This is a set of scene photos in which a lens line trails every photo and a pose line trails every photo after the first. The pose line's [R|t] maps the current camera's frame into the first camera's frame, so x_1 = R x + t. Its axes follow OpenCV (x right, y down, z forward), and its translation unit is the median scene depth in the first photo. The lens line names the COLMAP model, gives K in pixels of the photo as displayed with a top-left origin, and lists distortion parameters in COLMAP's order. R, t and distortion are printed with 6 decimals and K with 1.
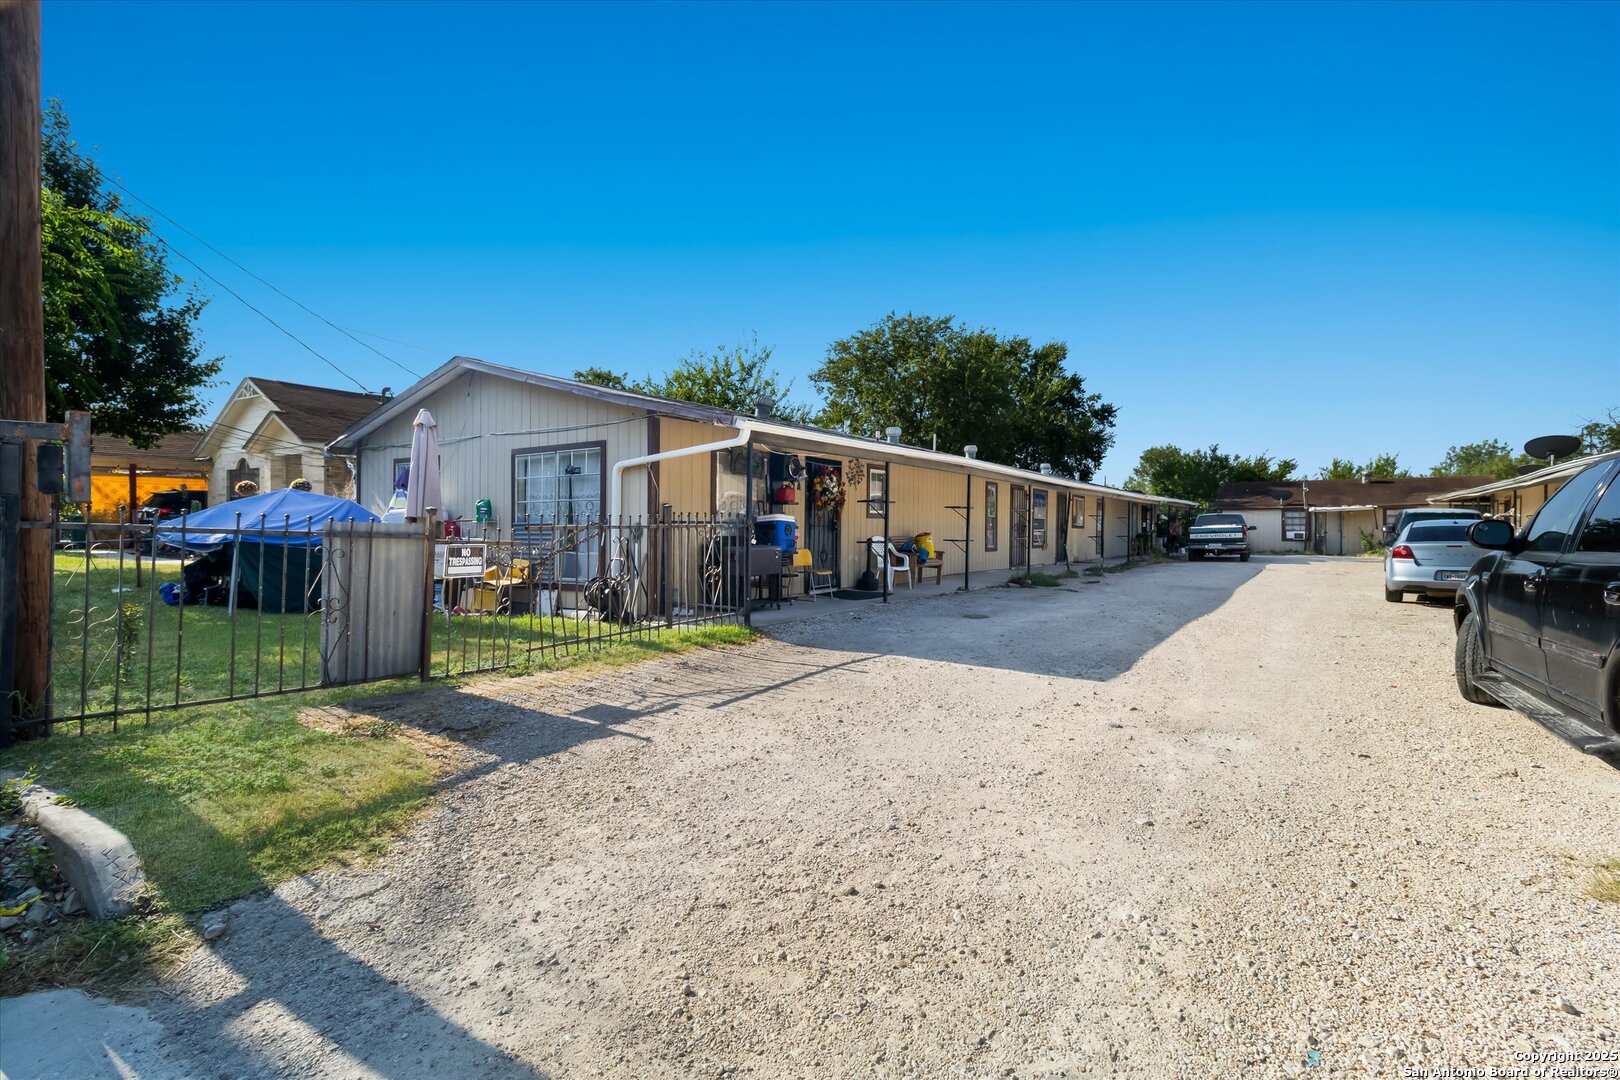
lens RADIAL K [[770.0, 0, 835.8], [0, 770.0, 517.9], [0, 0, 1]] dist [-0.003227, -0.001040]
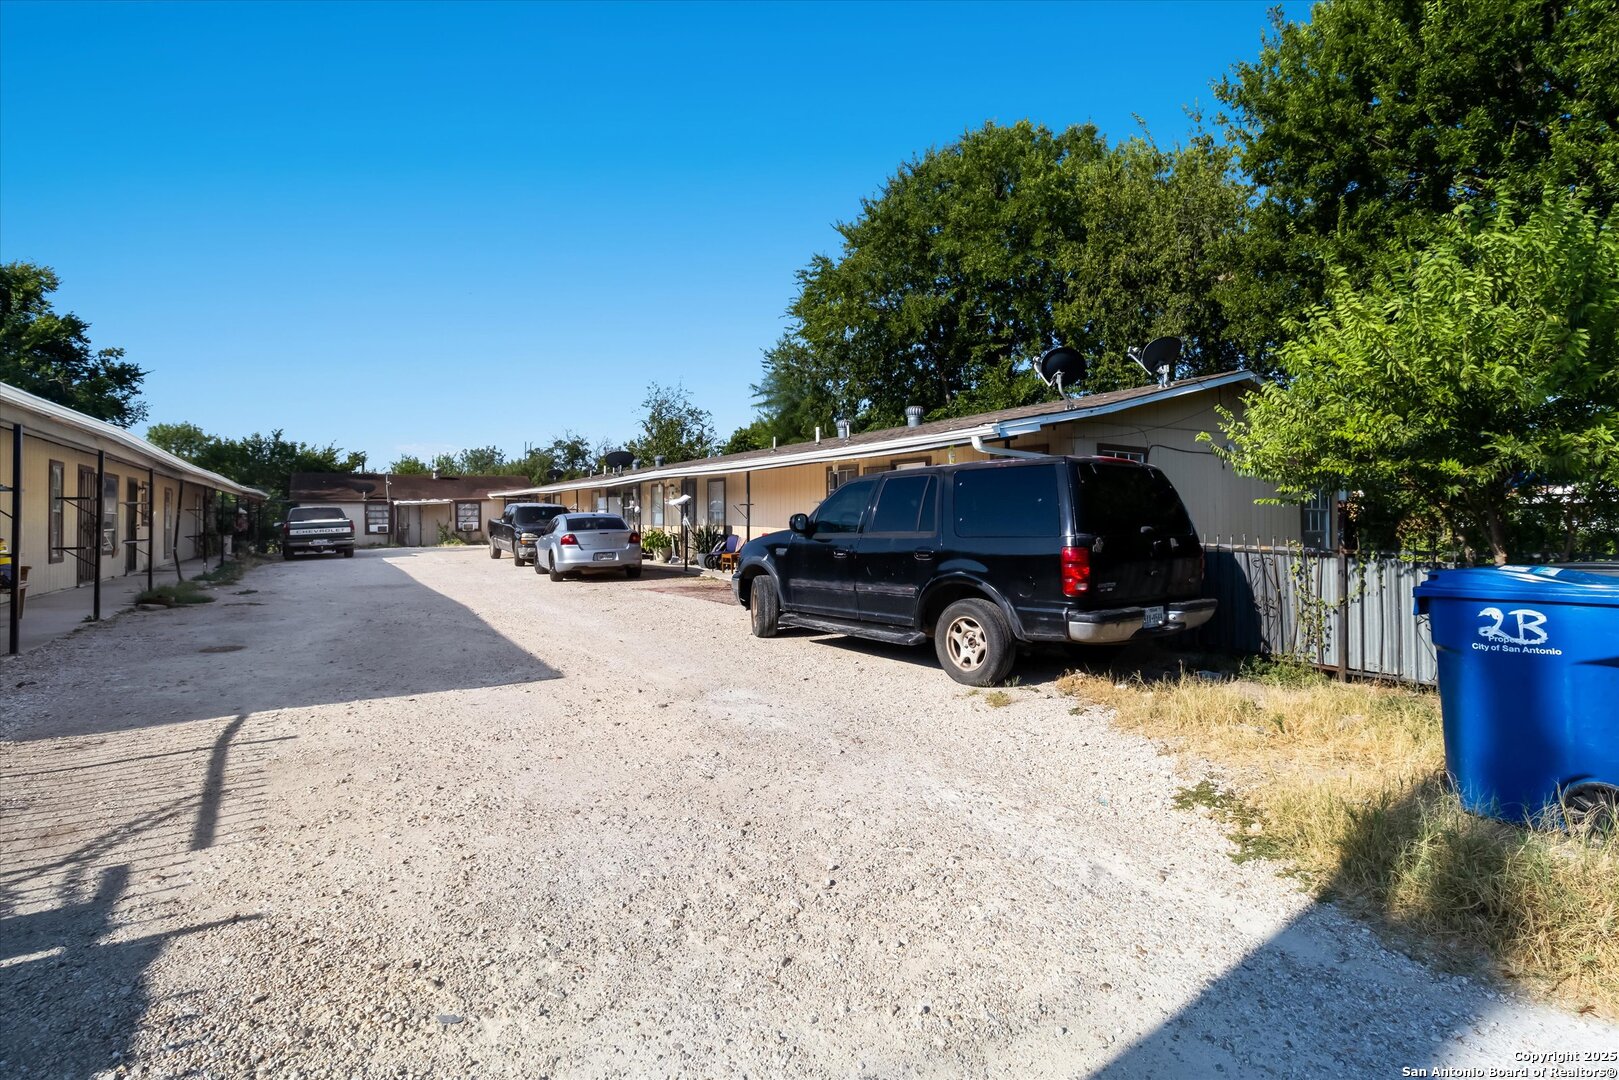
lens RADIAL K [[769.5, 0, 835.3], [0, 769.5, 517.9], [0, 0, 1]] dist [-0.003227, -0.001040]
pose [[0.379485, -0.012508, 0.925113, -0.120845], [0.002987, 0.999920, 0.012294, -0.002063], [-0.925193, -0.001902, 0.379492, 0.078792]]
